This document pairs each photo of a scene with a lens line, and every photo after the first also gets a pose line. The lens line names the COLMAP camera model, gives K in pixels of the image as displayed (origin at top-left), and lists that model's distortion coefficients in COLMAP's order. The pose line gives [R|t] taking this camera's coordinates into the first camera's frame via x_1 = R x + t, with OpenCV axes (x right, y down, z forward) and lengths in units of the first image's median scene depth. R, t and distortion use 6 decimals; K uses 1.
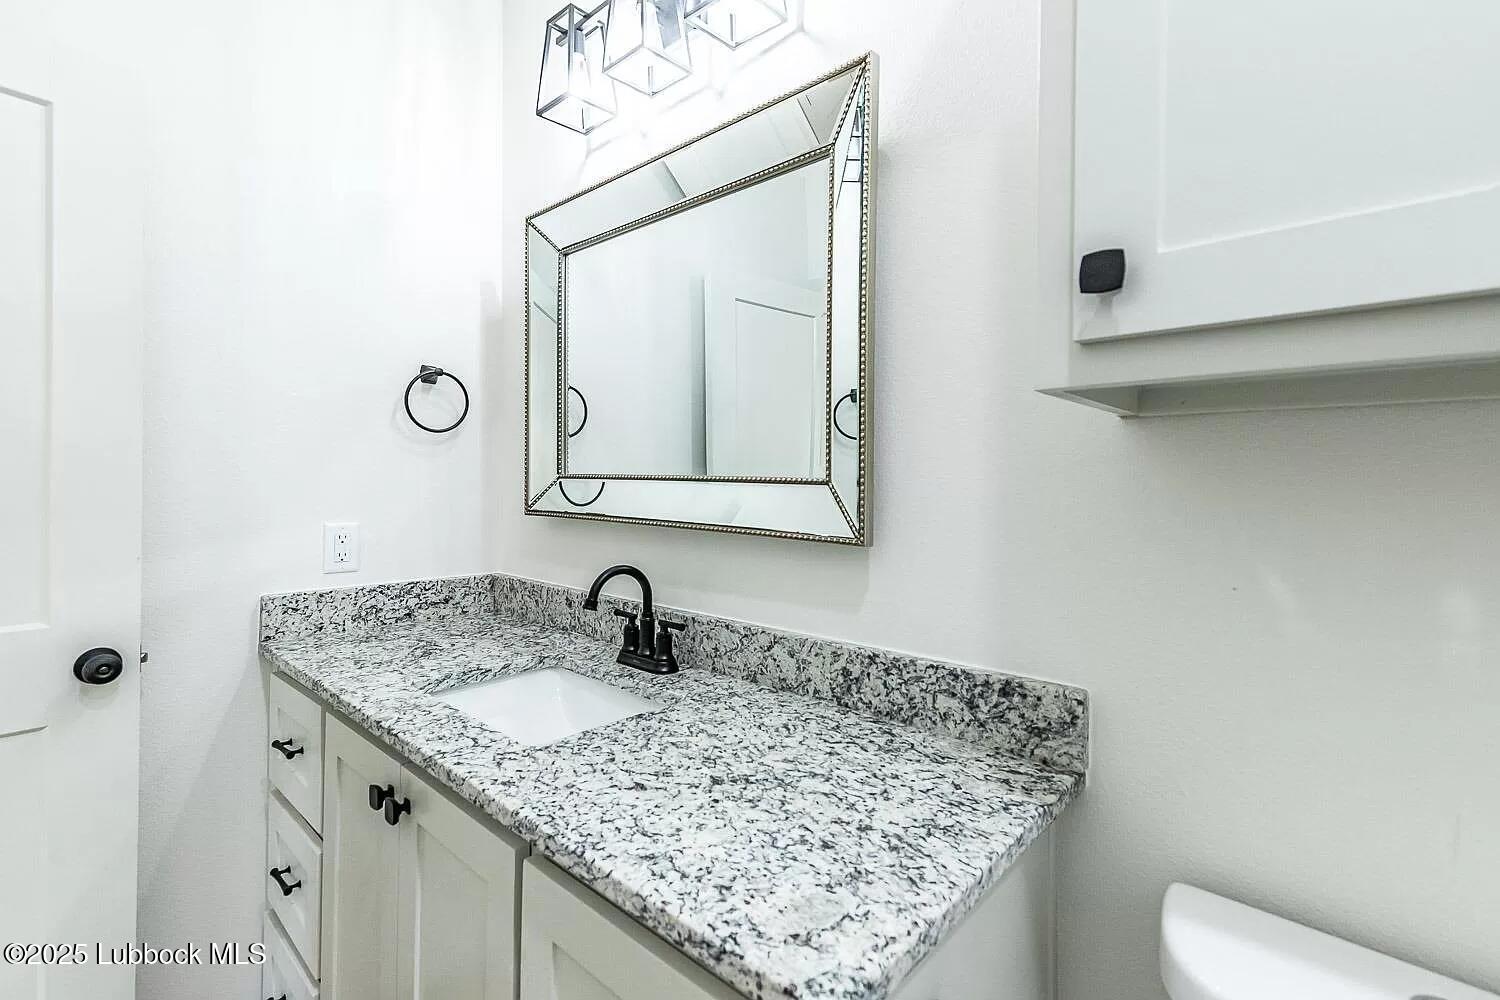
lens RADIAL K [[672.0, 0, 763.9], [0, 672.0, 498.3], [0, 0, 1]] dist [0.010220, -0.001850]
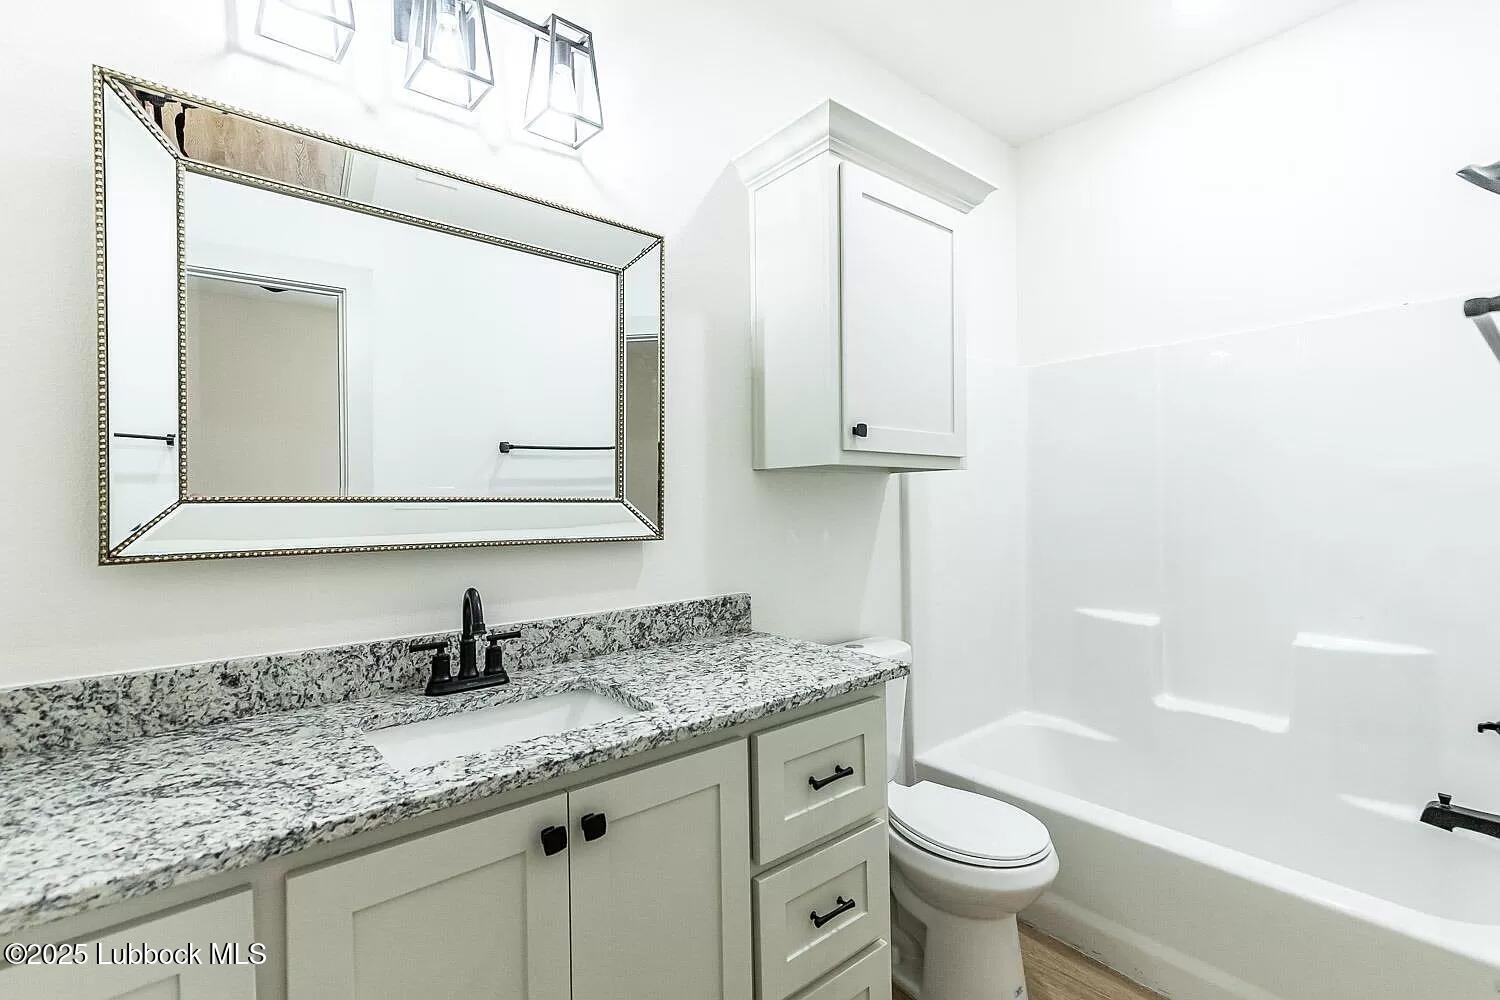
lens RADIAL K [[672.0, 0, 764.6], [0, 672.0, 504.0], [0, 0, 1]] dist [0.010220, -0.001850]
pose [[0.141392, -0.030821, 0.989474, -1.401379], [0.026106, 0.999284, 0.027396, -0.052880], [-0.989609, 0.021958, 0.142096, 0.524512]]
